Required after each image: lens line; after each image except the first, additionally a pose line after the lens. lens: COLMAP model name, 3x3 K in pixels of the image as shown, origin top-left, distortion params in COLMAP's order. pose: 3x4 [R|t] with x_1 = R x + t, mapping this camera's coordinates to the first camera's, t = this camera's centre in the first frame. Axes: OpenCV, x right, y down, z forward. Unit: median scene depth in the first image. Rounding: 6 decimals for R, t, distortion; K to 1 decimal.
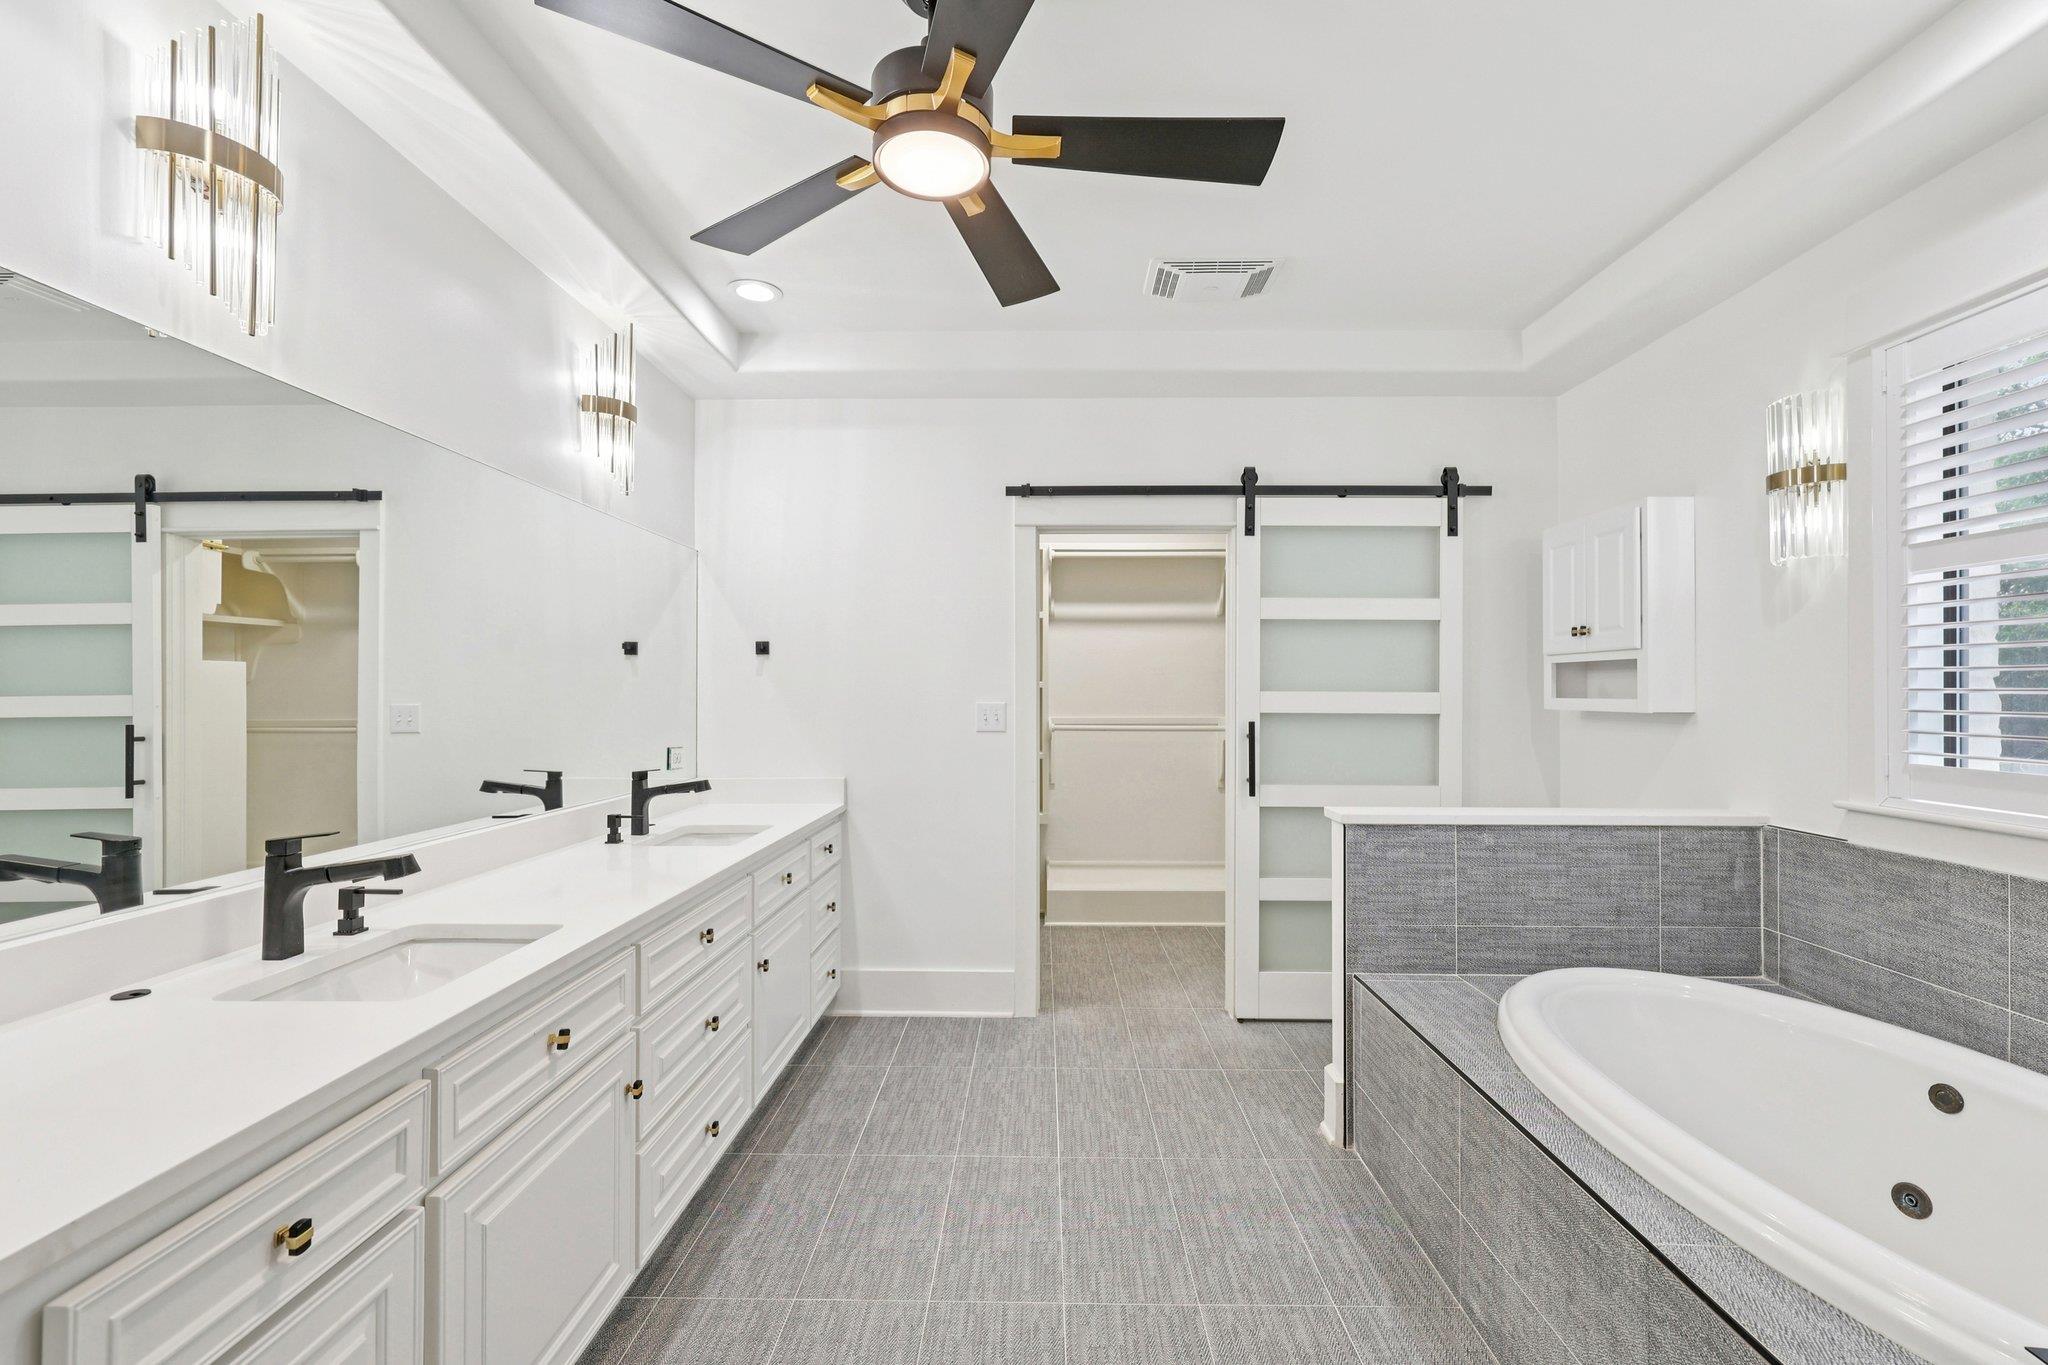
lens RADIAL K [[863.6, 0, 1012.4], [0, 863.6, 689.4], [0, 0, 1]] dist [-0.001596, 0.000184]
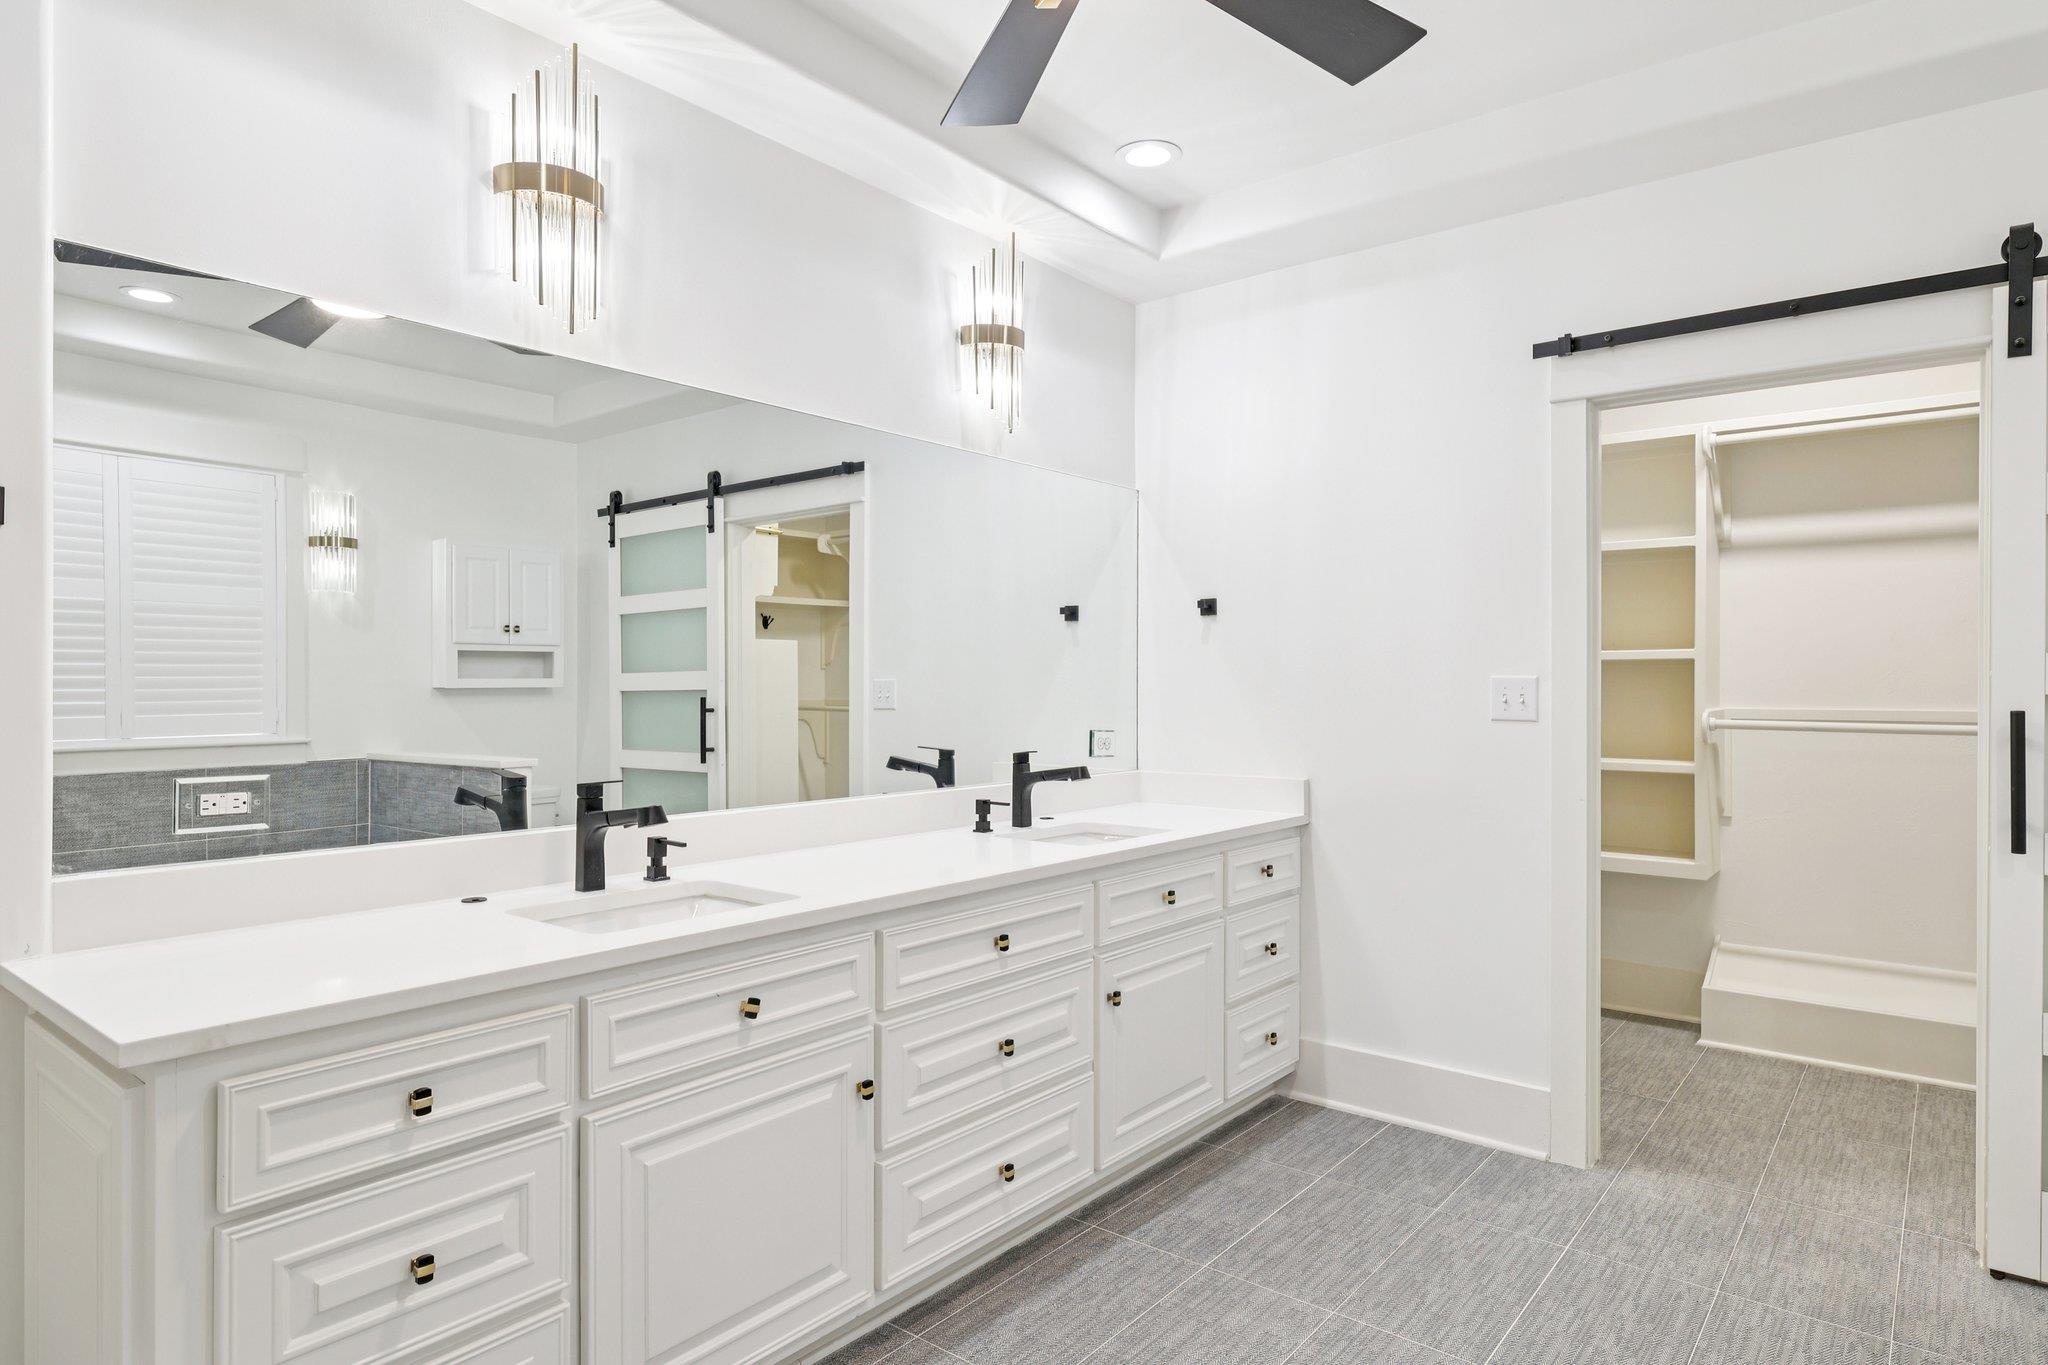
lens RADIAL K [[1156.7, 0, 1026.2], [0, 1156.7, 685.4], [0, 0, 1]] dist [-0.003489, 0.000518]
pose [[0.790932, 0.003384, -0.611895, 0.275697], [0.000124, 0.999984, 0.005690, 0.021319], [0.611904, -0.004576, 0.790919, 0.092750]]
